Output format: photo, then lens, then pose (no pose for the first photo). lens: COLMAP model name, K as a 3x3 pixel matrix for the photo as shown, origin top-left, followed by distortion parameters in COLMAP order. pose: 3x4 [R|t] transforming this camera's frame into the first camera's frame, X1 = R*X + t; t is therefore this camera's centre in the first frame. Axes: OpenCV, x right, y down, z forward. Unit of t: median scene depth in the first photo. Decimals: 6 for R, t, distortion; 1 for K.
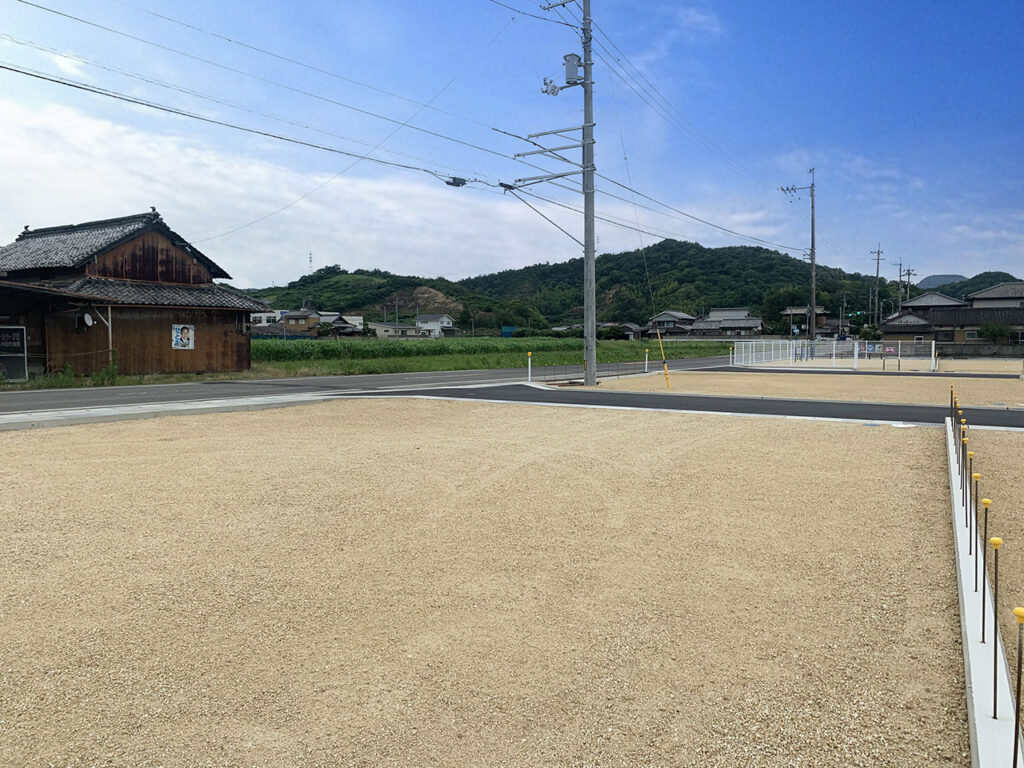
lens RADIAL K [[793.5, 0, 512.0], [0, 793.5, 384.0], [0, 0, 1]] dist [0.095592, -0.124901]
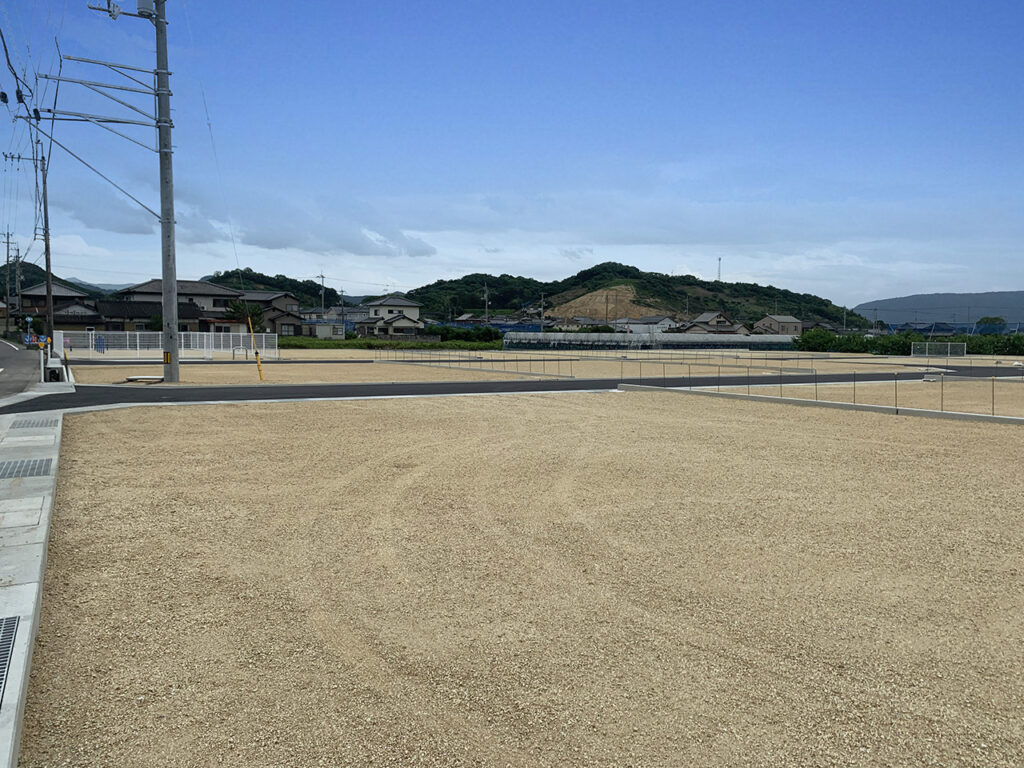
lens RADIAL K [[791.5, 0, 543.6], [0, 791.5, 387.0], [0, 0, 1]] dist [-0.001106, -0.006563]
pose [[0.410162, -0.052384, 0.910507, -0.255778], [0.037999, 0.998464, 0.040327, -0.005779], [-0.911221, 0.018058, 0.411523, 0.150183]]
